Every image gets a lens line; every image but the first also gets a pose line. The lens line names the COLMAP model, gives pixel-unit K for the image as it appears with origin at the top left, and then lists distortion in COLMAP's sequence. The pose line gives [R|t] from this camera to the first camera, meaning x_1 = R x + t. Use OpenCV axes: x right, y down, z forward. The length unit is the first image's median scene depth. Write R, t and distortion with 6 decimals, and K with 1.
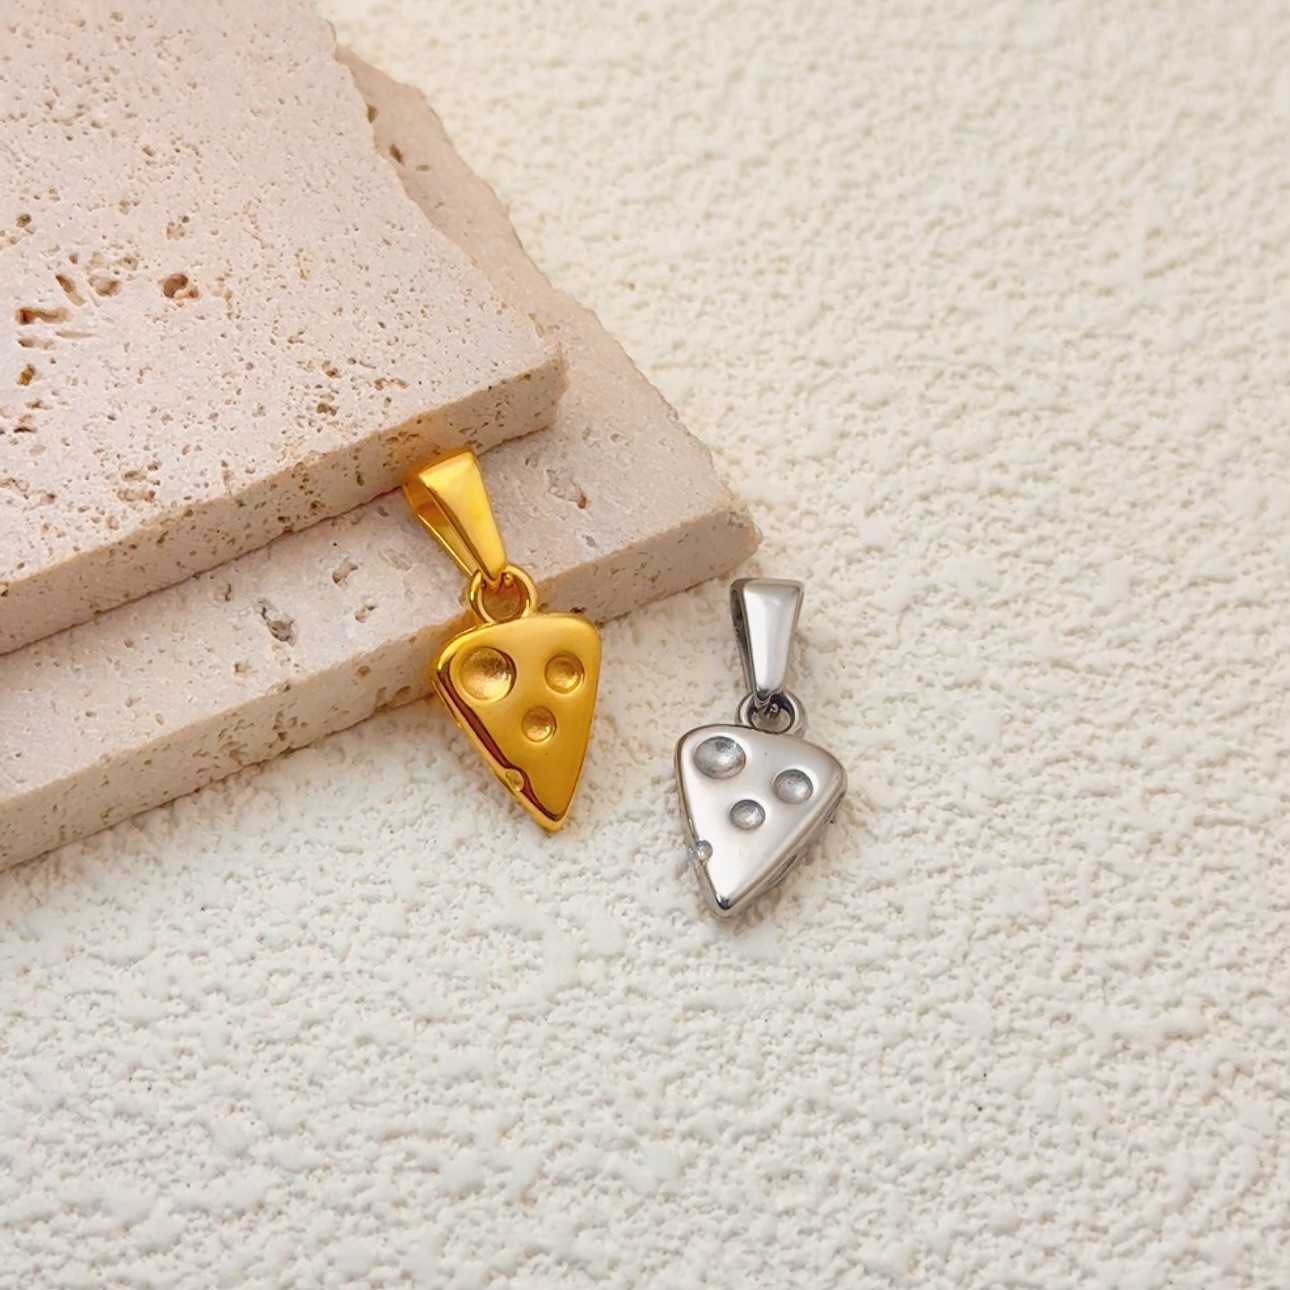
lens RADIAL K [[3818.9, 0, 668.0], [0, 3818.9, 646.4], [0, 0, 1]] dist [0.100227, 0.564595]
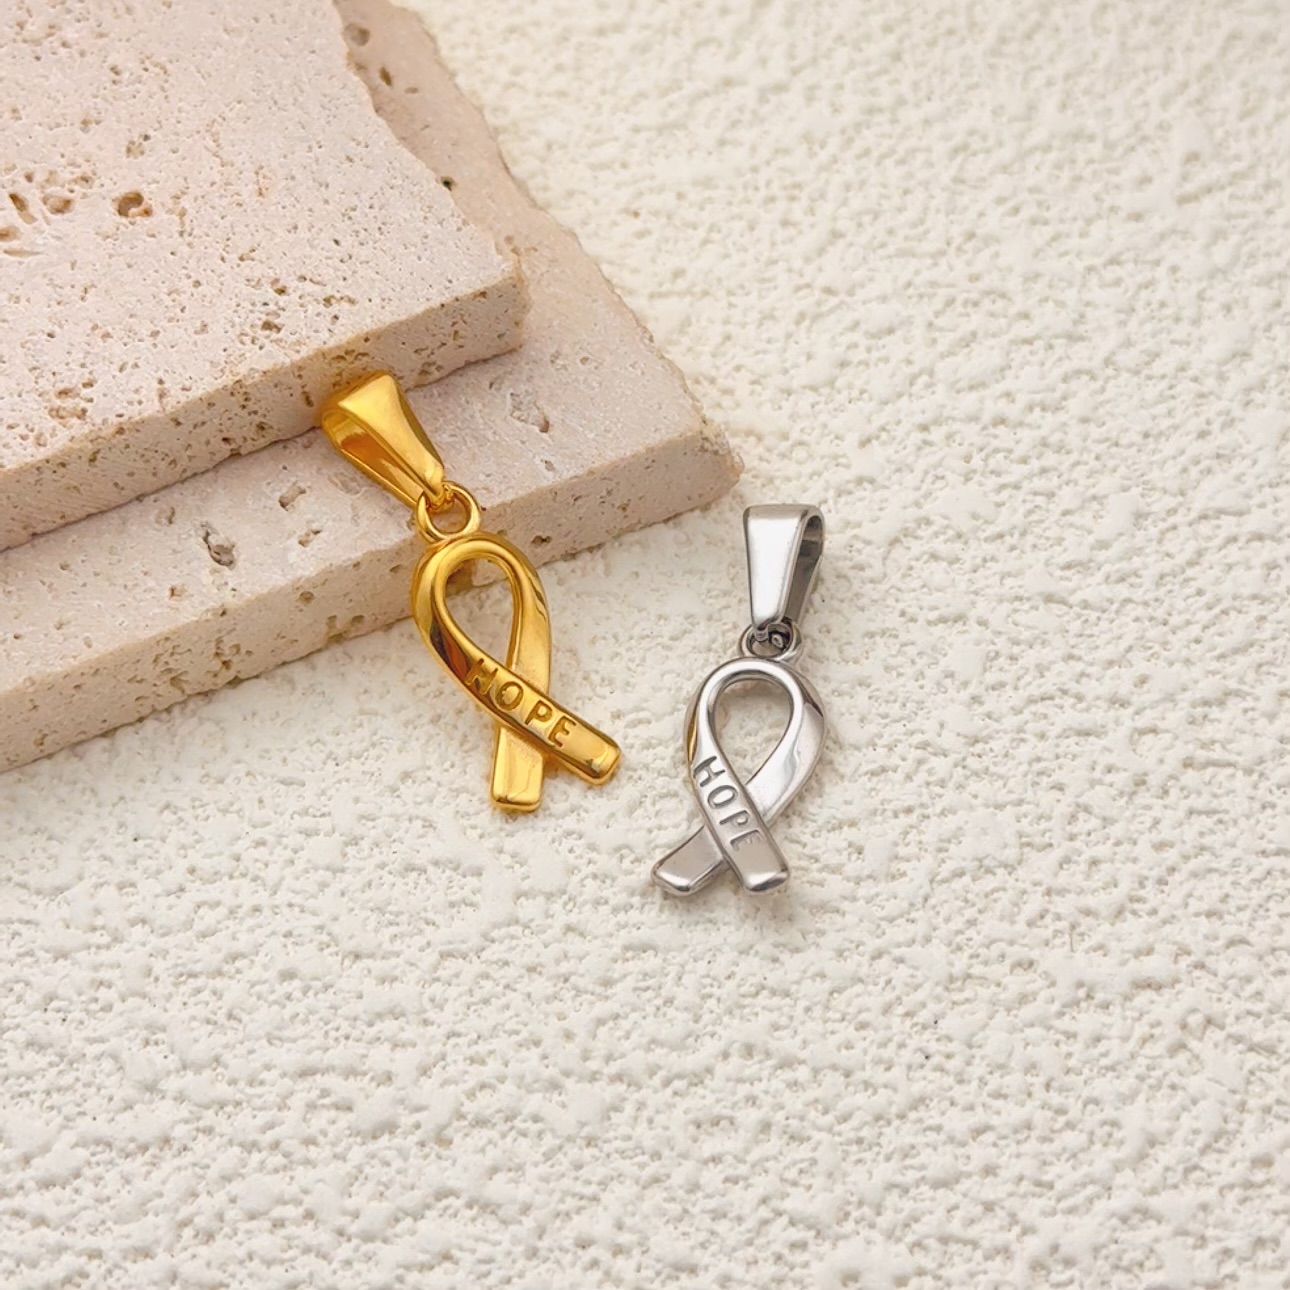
lens RADIAL K [[3818.9, 0, 668.0], [0, 3818.9, 646.4], [0, 0, 1]] dist [0.100227, 0.564595]
pose [[0.993383, 0.004628, -0.114756, 0.122986], [-0.006690, 0.999823, -0.017591, 0.035549], [0.114654, 0.018242, 0.993238, 0.049804]]
